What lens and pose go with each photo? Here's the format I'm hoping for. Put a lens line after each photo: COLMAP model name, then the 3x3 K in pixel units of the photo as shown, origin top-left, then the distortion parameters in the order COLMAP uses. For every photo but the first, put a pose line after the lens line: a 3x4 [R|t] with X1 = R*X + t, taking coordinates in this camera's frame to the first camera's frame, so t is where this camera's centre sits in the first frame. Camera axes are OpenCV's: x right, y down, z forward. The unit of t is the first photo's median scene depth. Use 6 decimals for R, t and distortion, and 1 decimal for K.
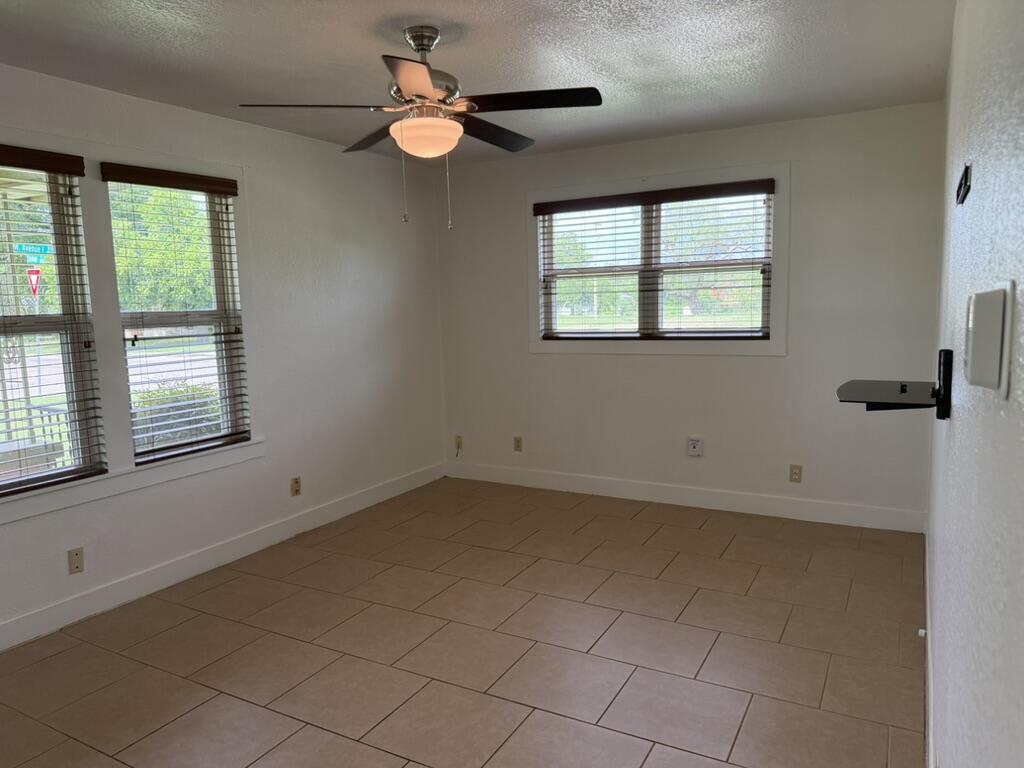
lens RADIAL K [[725.7, 0, 512.0], [0, 725.7, 384.0], [0, 0, 1]] dist [0.125405, -0.196397]
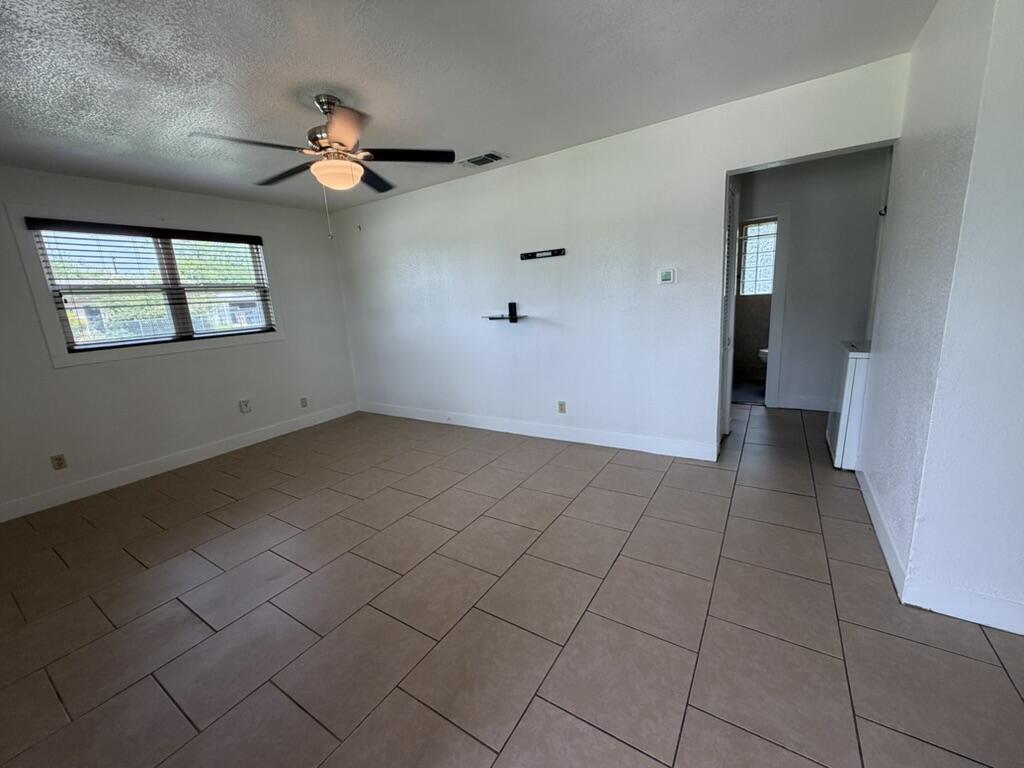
lens RADIAL K [[420.4, 0, 512.8], [0, 420.4, 385.5], [0, 0, 1]] dist [0.016611, -0.000135]
pose [[0.048029, -0.187141, 0.981158, -0.603275], [0.182222, 0.967449, 0.175606, -0.009434], [-0.982084, 0.170354, 0.080567, 0.381125]]
